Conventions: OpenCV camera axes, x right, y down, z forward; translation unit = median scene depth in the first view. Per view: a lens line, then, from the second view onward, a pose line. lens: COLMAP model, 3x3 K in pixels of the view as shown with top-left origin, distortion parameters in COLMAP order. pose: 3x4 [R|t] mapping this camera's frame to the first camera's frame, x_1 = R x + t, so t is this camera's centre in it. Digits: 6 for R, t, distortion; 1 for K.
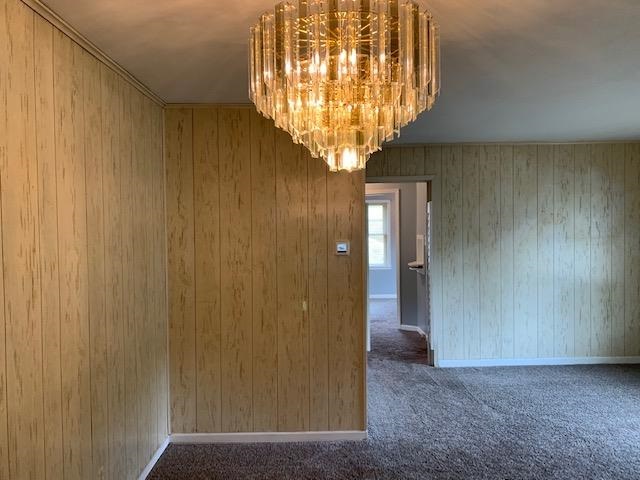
lens RADIAL K [[489.2, 0, 327.5], [0, 489.2, 238.5], [0, 0, 1]] dist [0.026268, -0.031275]
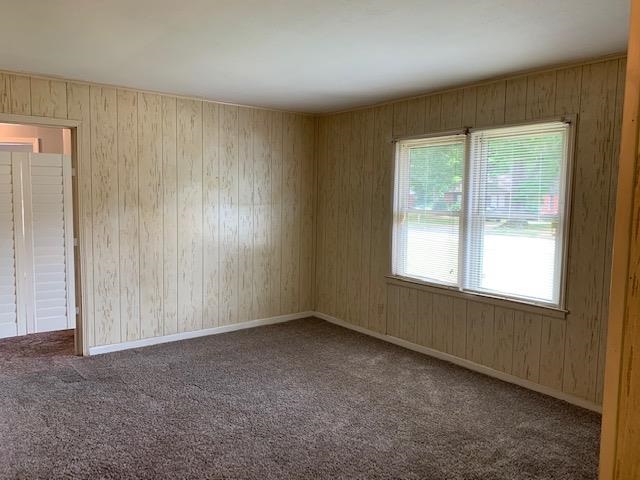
lens RADIAL K [[489.2, 0, 327.5], [0, 489.2, 238.5], [0, 0, 1]] dist [0.026268, -0.031275]
pose [[0.800185, -0.021959, 0.599351, 0.057863], [-0.016875, 0.998109, 0.059099, 0.008163], [-0.599515, -0.057404, 0.798302, 0.110380]]
